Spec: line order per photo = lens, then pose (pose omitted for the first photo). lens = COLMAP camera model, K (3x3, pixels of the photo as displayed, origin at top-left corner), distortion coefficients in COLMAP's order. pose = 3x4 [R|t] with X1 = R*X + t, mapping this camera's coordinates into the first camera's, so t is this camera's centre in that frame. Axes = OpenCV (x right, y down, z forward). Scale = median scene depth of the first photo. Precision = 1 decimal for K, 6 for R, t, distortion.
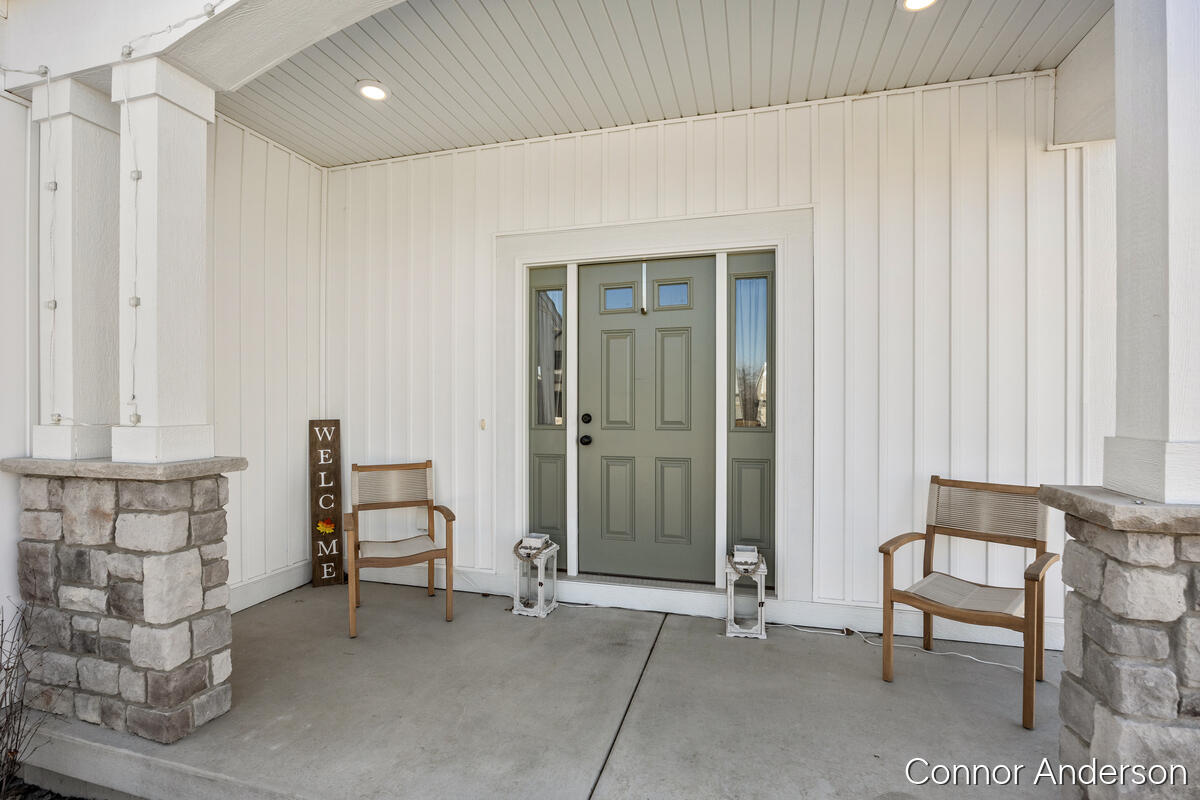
lens RADIAL K [[559.0, 0, 601.1], [0, 559.0, 400.1], [0, 0, 1]] dist [-0.017923, -0.000202]
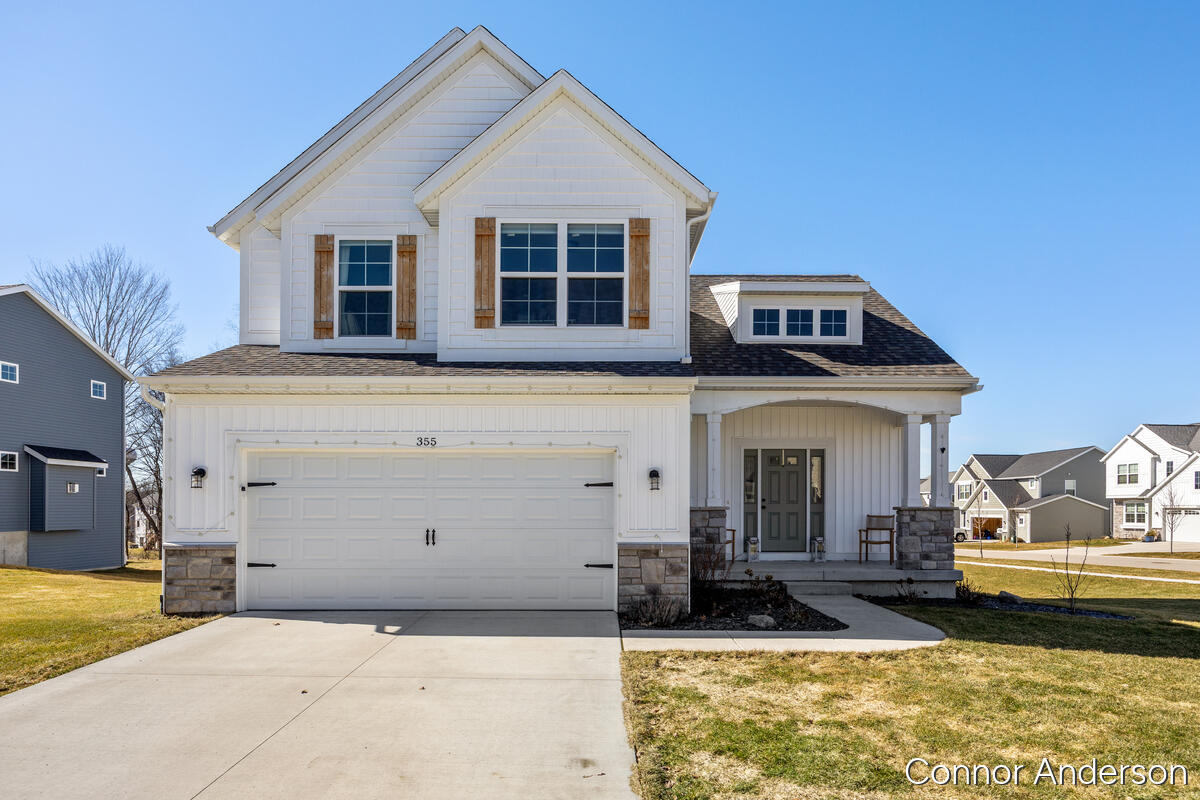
lens RADIAL K [[695.2, 0, 606.5], [0, 695.2, 497.7], [0, 0, 1]] dist [-0.003379, 0.000732]
pose [[0.961839, 0.005704, 0.273556, -1.963274], [-0.003275, 0.999951, -0.009334, 0.060810], [-0.273596, 0.008082, 0.961811, -2.496154]]
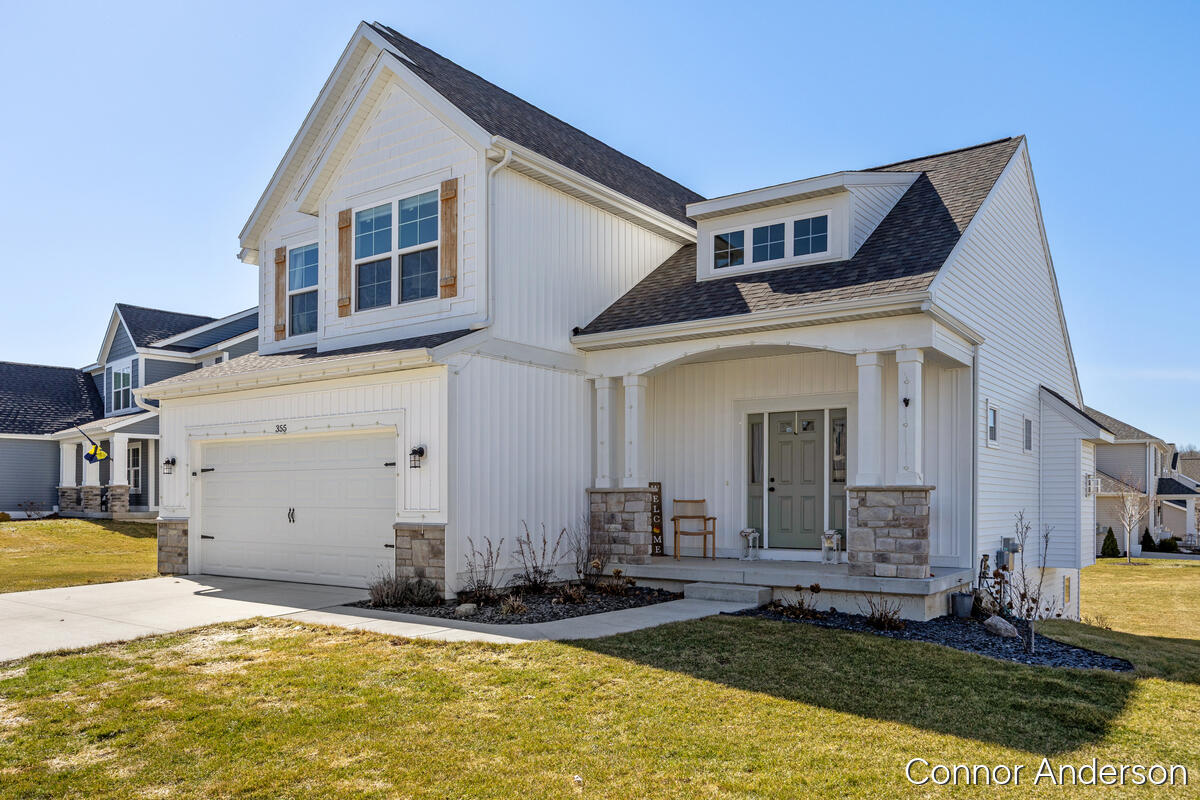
lens RADIAL K [[903.5, 0, 588.2], [0, 903.5, 491.8], [0, 0, 1]] dist [-0.010673, -0.002223]
pose [[0.936756, 0.000033, -0.349982, 0.590474], [-0.001511, 0.999991, -0.003952, 0.102815], [0.349979, 0.004231, 0.936748, -2.858799]]
